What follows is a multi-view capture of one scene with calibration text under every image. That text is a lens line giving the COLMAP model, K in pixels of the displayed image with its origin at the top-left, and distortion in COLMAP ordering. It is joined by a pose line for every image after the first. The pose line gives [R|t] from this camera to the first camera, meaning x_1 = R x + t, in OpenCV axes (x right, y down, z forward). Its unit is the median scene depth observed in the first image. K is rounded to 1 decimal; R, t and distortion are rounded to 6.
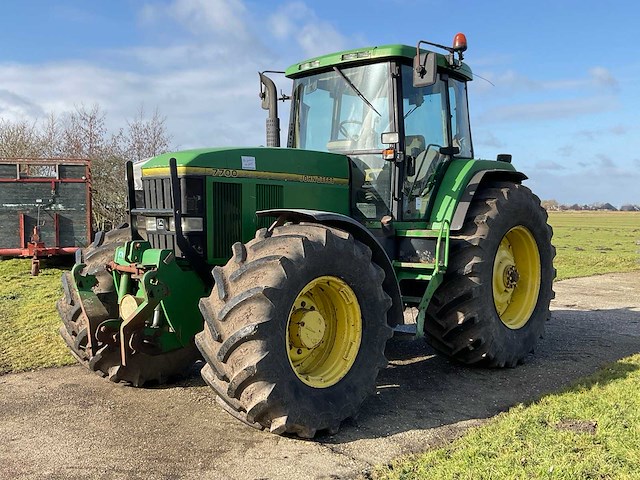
lens RADIAL K [[649.2, 0, 320.8], [0, 649.2, 228.3], [0, 0, 1]] dist [0.010320, -0.034709]
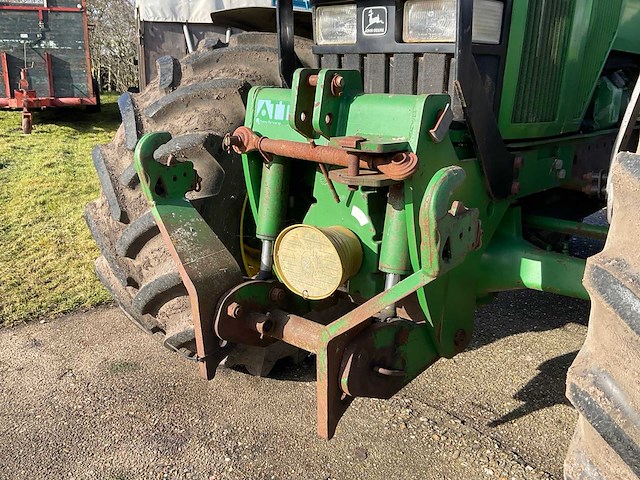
lens RADIAL K [[649.2, 0, 320.8], [0, 649.2, 228.3], [0, 0, 1]] dist [0.010320, -0.034709]
pose [[0.999875, 0.011621, 0.010710, -0.092185], [-0.013680, 0.975752, 0.218451, 0.008604], [-0.007912, -0.218570, 0.975789, 0.205742]]
